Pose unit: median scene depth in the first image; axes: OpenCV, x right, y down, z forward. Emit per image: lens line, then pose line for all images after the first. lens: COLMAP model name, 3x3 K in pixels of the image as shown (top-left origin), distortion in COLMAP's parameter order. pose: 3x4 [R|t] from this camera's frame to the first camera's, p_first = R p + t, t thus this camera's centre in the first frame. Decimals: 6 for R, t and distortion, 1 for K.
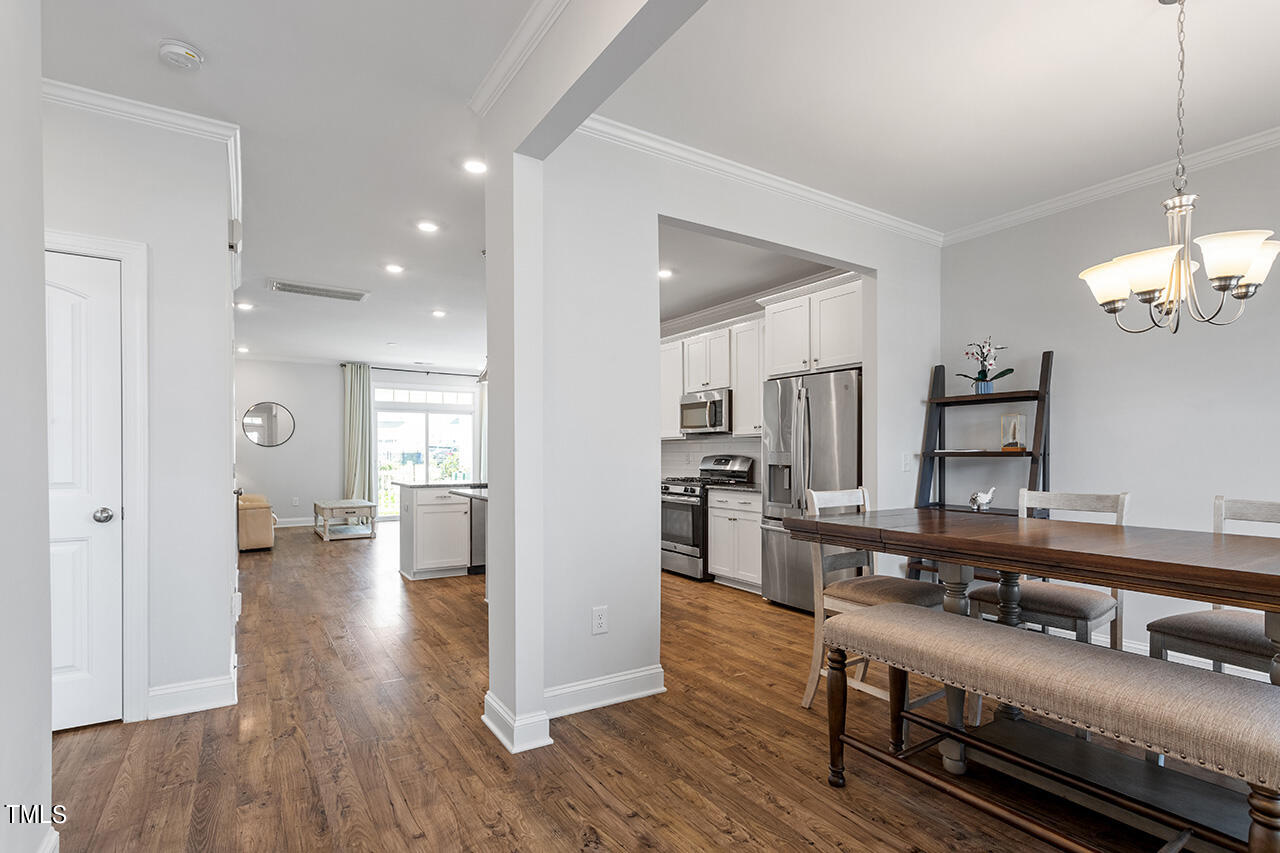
lens RADIAL K [[617.7, 0, 636.3], [0, 617.7, 459.0], [0, 0, 1]] dist [0.000662, 0.000157]
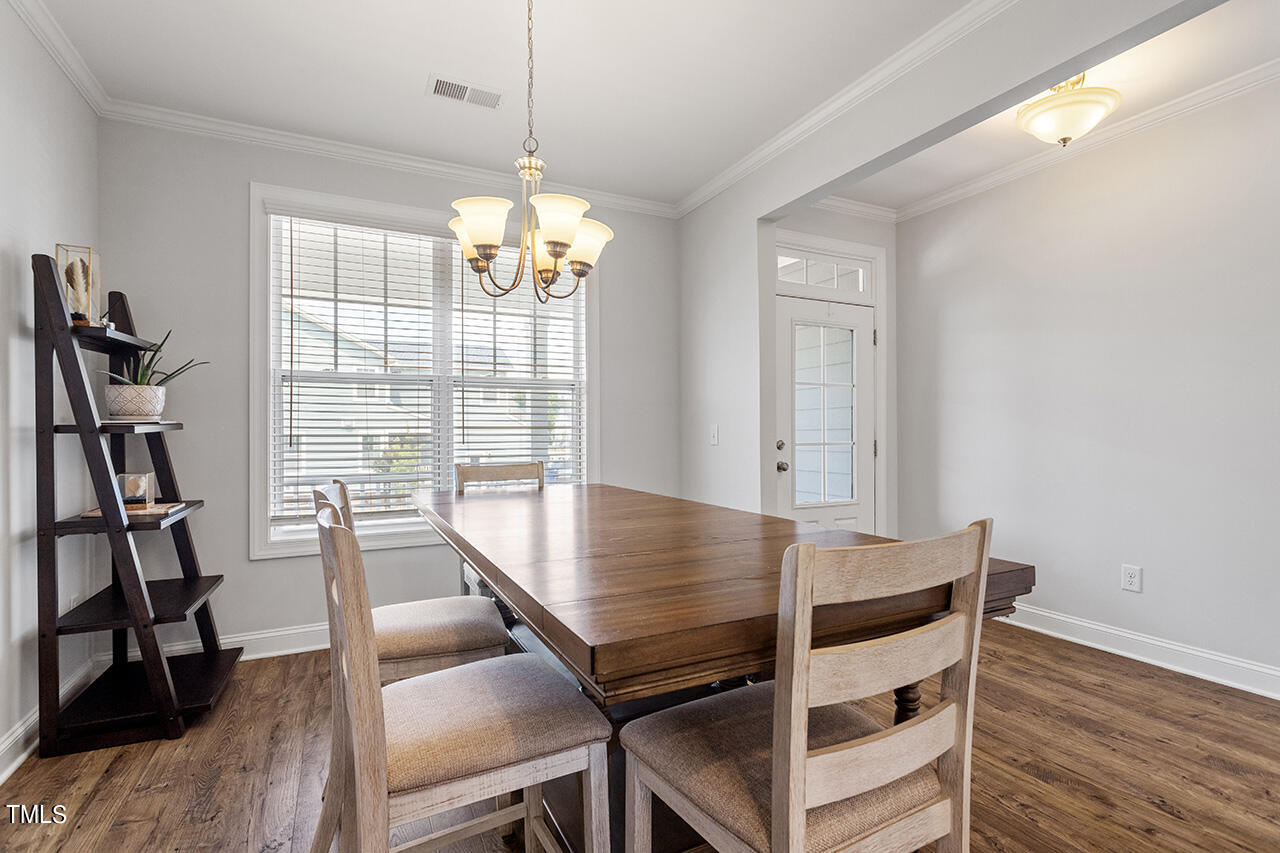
lens RADIAL K [[604.7, 0, 640.0], [0, 604.7, 426.5], [0, 0, 1]] dist [-0.000511, -0.000050]
pose [[-0.994584, 0.004760, 0.103830, 0.479449], [0.004236, 0.999977, -0.005268, 0.002270], [-0.103853, -0.004799, -0.994581, 1.482846]]
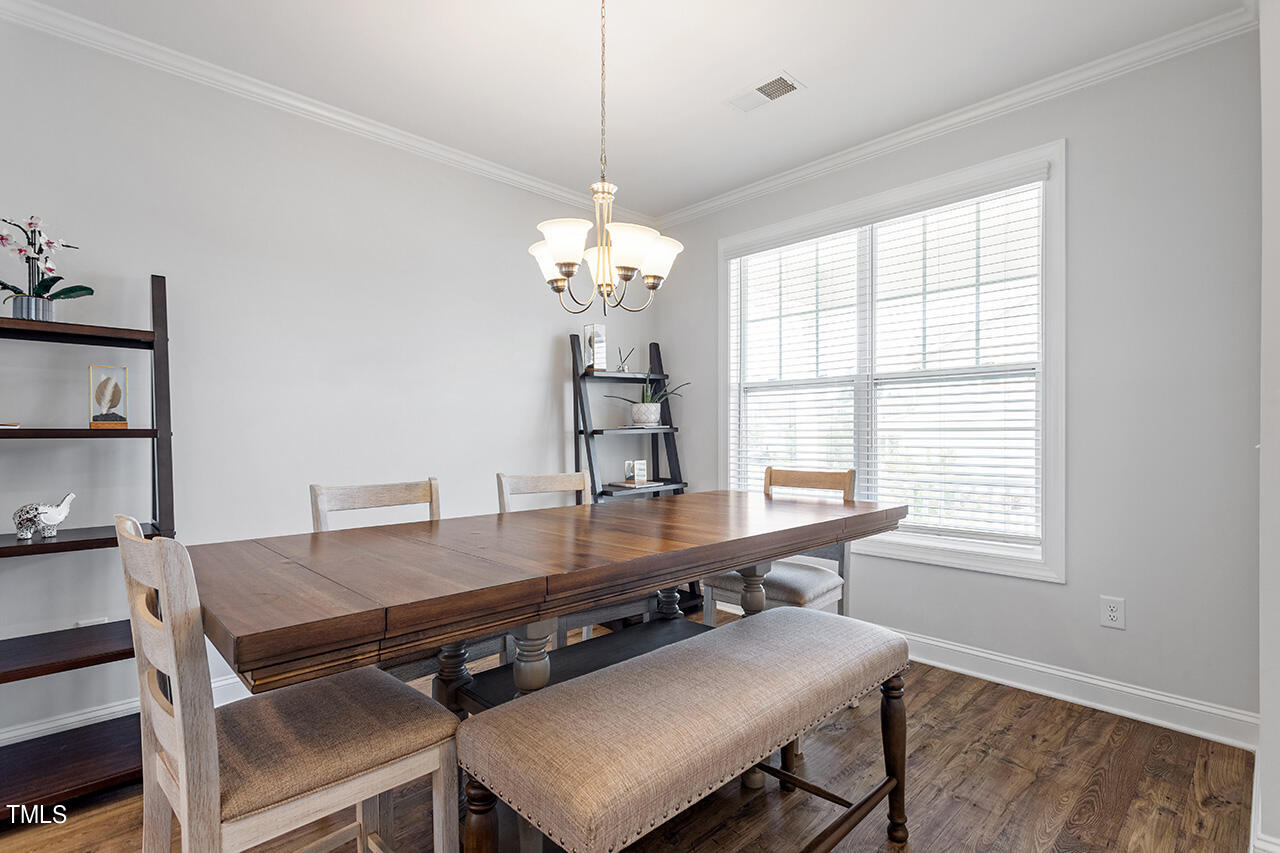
lens RADIAL K [[630.9, 0, 640.0], [0, 630.9, 426.5], [0, 0, 1]] dist [-0.001010, -0.000066]
pose [[-0.205779, 0.008215, 0.978564, -0.119008], [0.008235, 0.999944, -0.006663, -0.008720], [-0.978564, 0.006688, -0.205835, 0.881886]]
